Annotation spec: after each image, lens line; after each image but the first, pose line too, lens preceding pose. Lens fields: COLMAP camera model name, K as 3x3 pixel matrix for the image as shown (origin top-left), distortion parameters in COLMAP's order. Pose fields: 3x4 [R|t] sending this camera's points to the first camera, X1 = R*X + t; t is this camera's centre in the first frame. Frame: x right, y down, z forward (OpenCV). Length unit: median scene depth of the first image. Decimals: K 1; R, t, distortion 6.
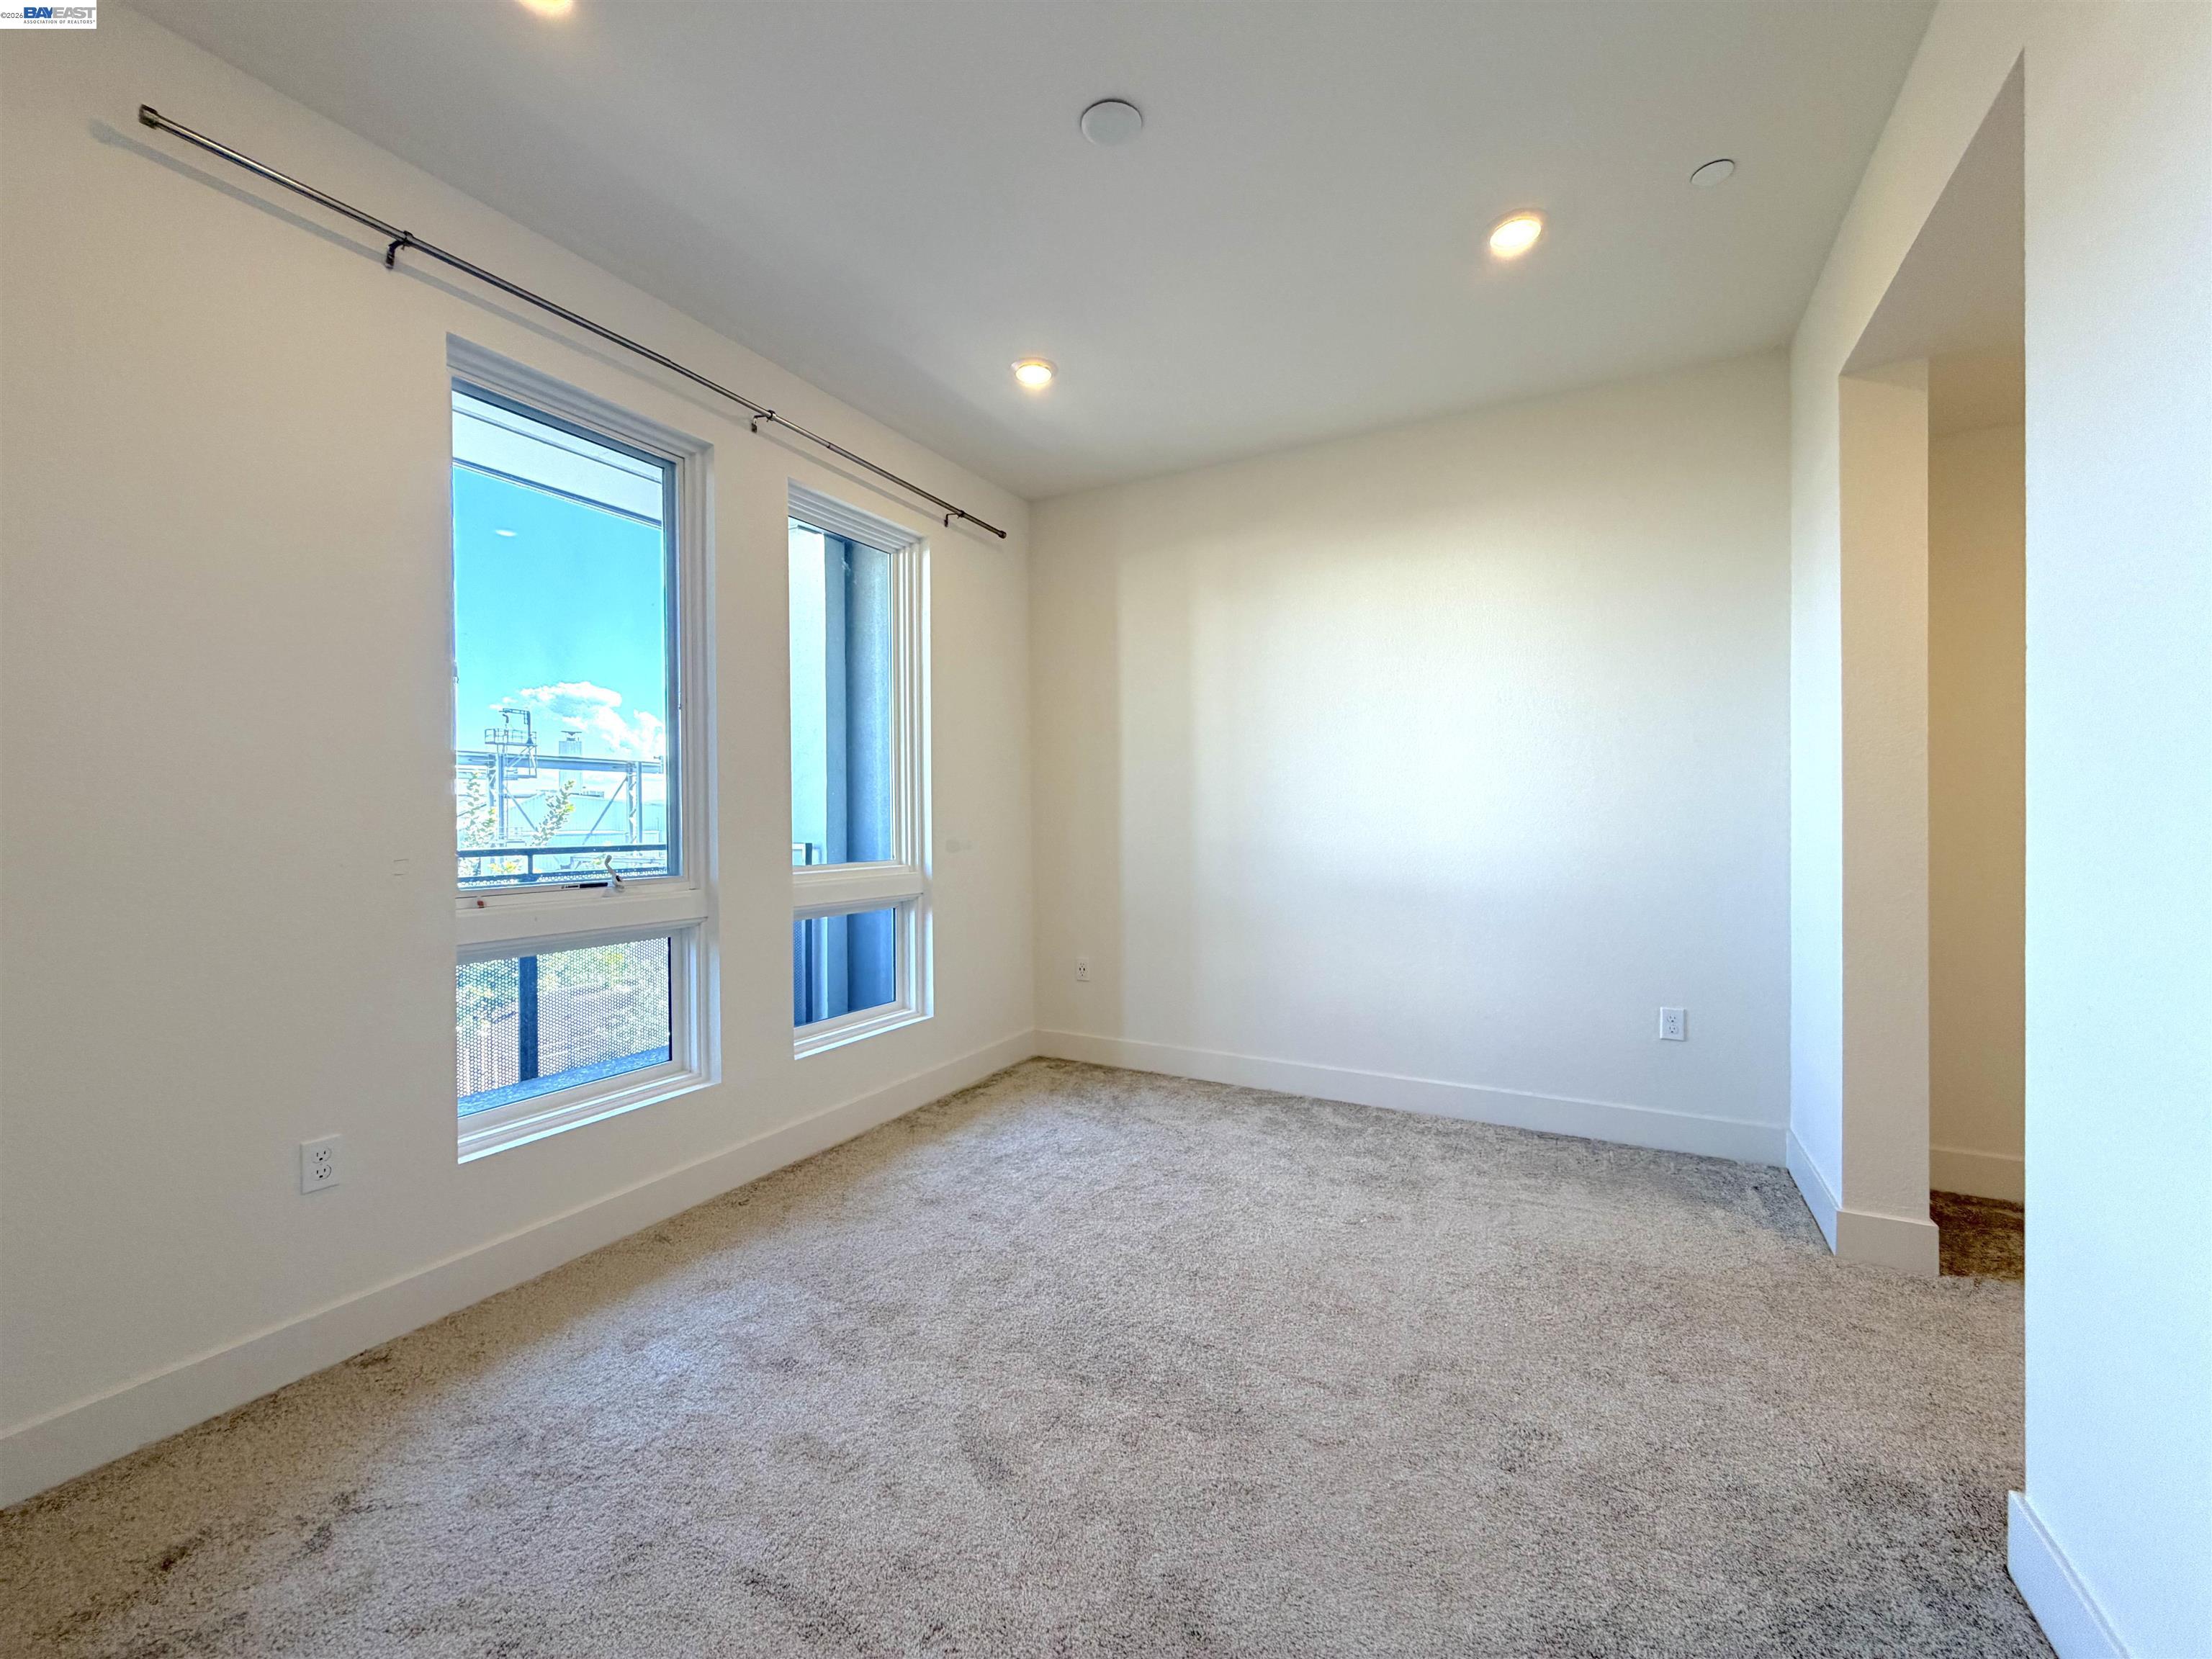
lens RADIAL K [[888.0, 0, 1100.9], [0, 888.0, 825.4], [0, 0, 1]] dist [0.001063, 0.000089]
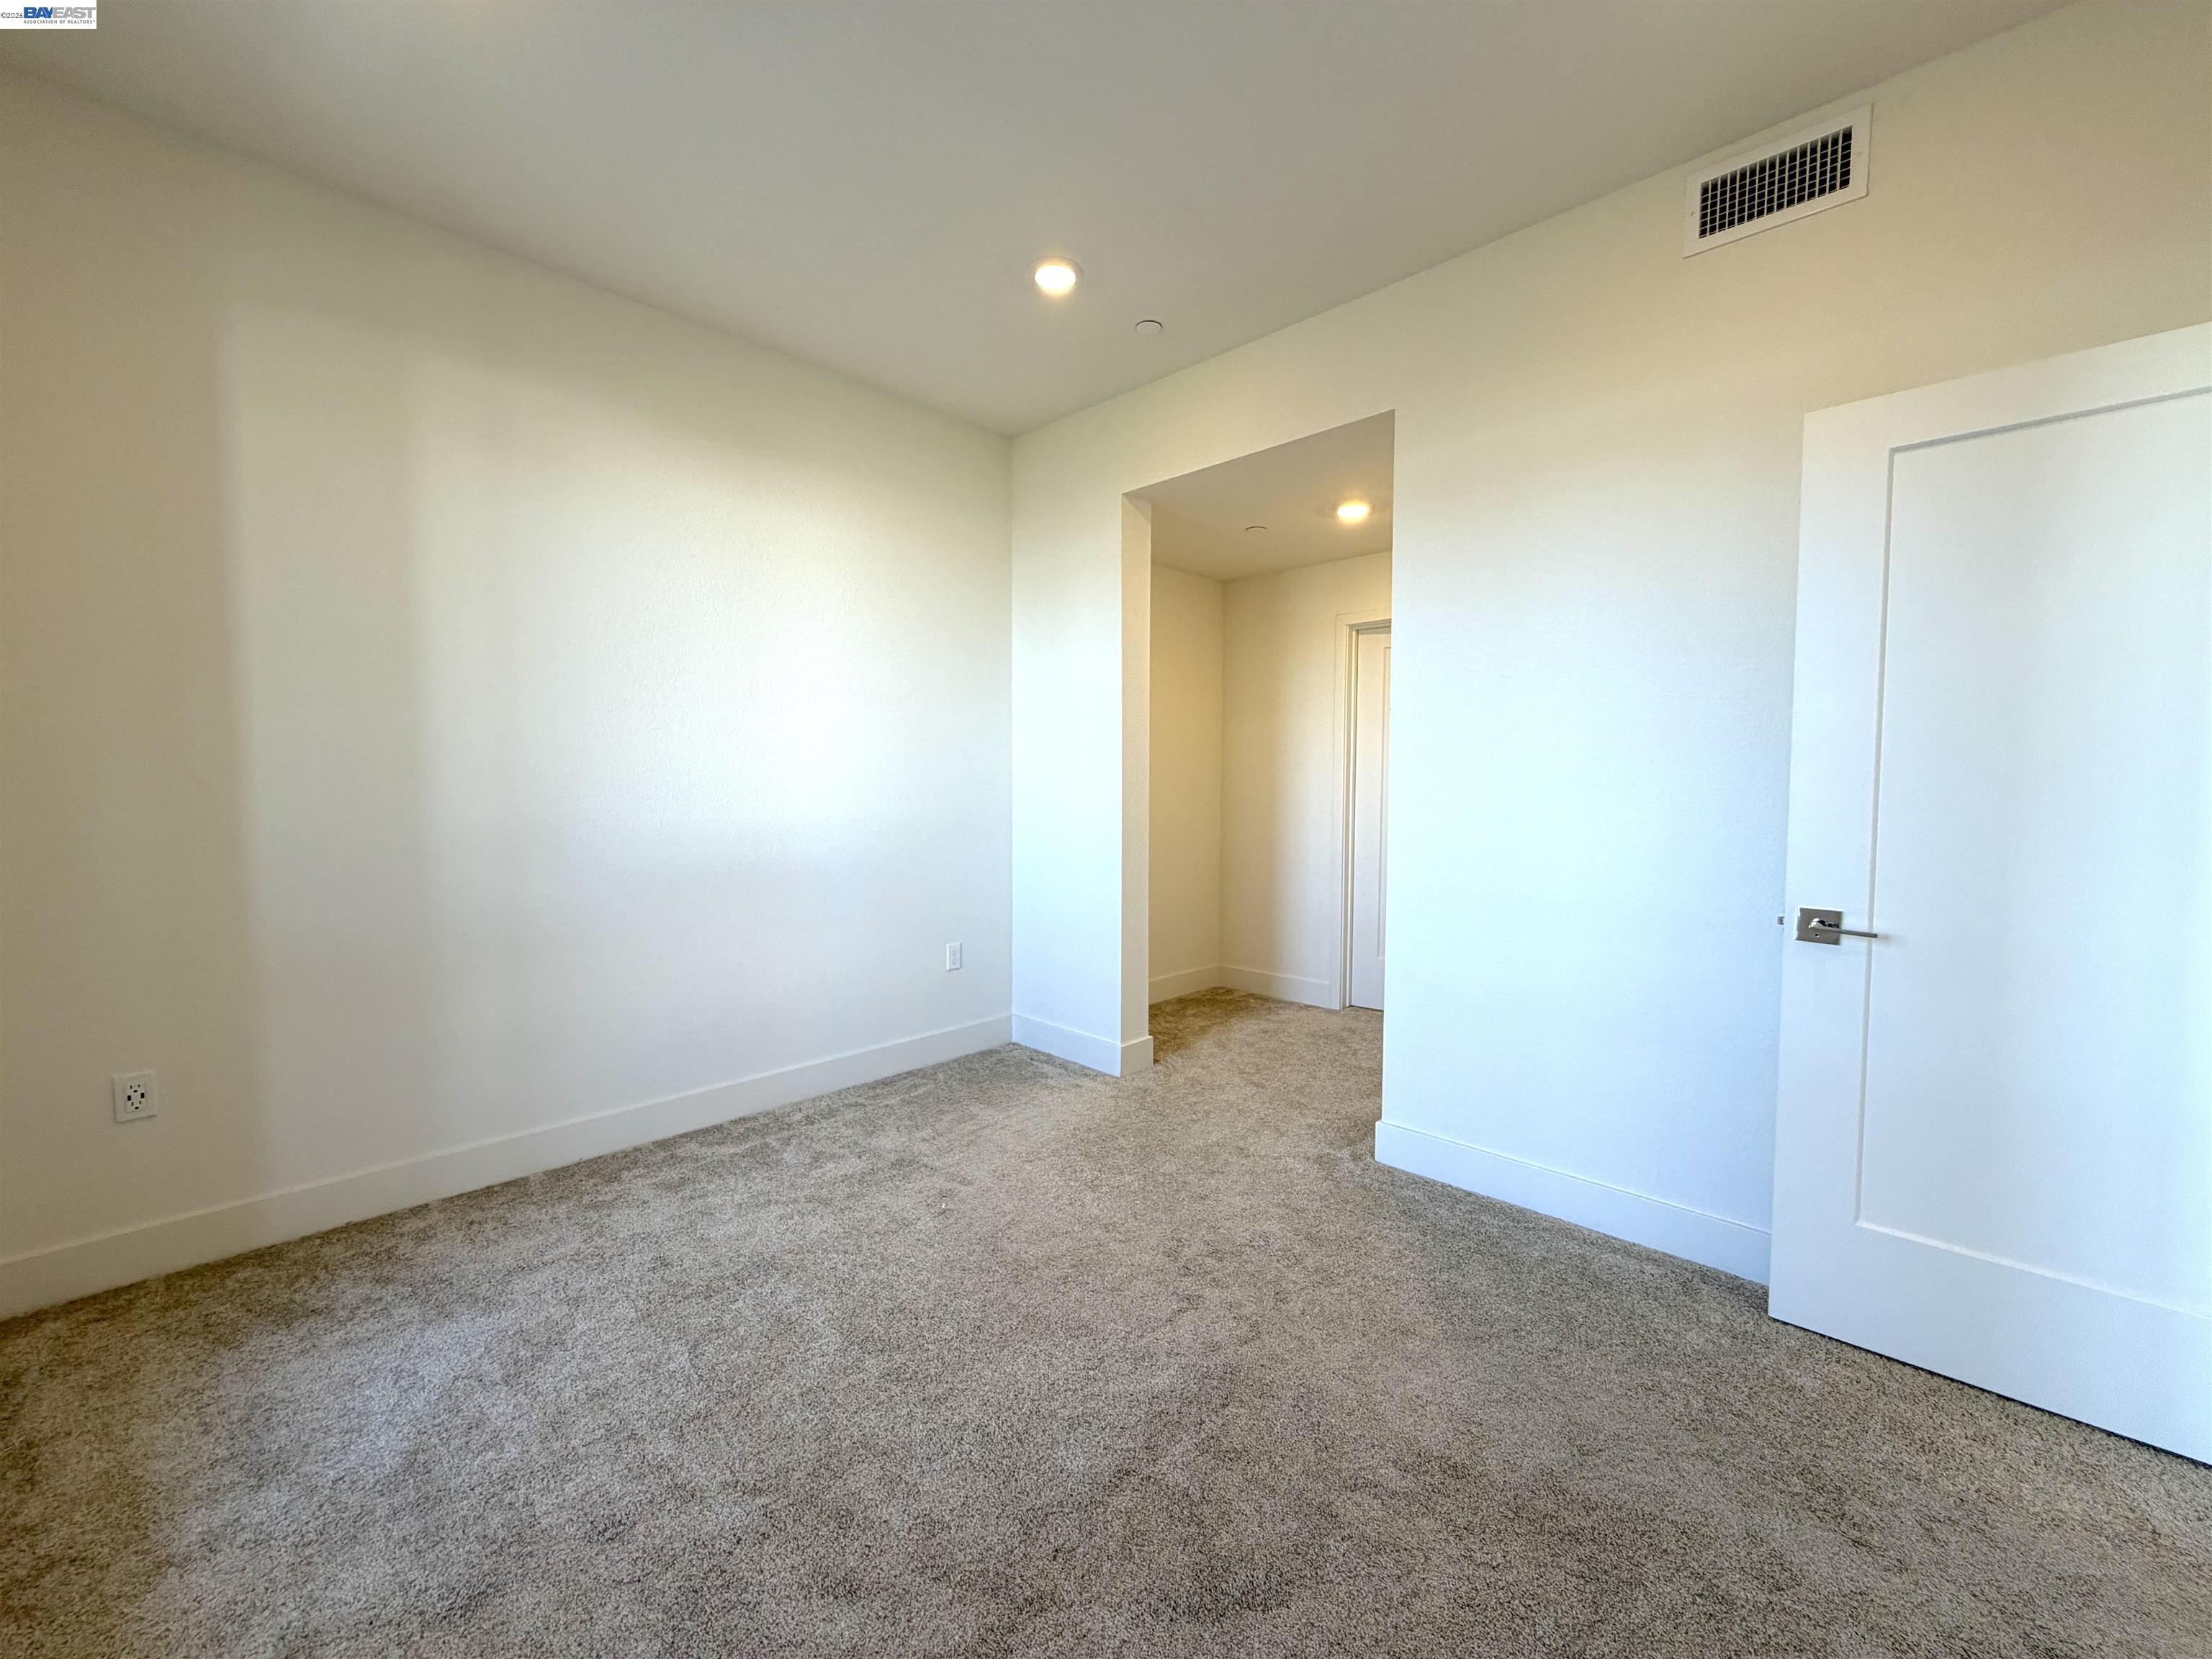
lens RADIAL K [[888.0, 0, 1096.7], [0, 888.0, 825.0], [0, 0, 1]] dist [0.001063, 0.000089]
pose [[0.261067, -0.043104, 0.964358, -0.465125], [0.004614, 0.999047, 0.043405, -0.010659], [-0.965310, -0.006882, 0.261017, 0.469963]]
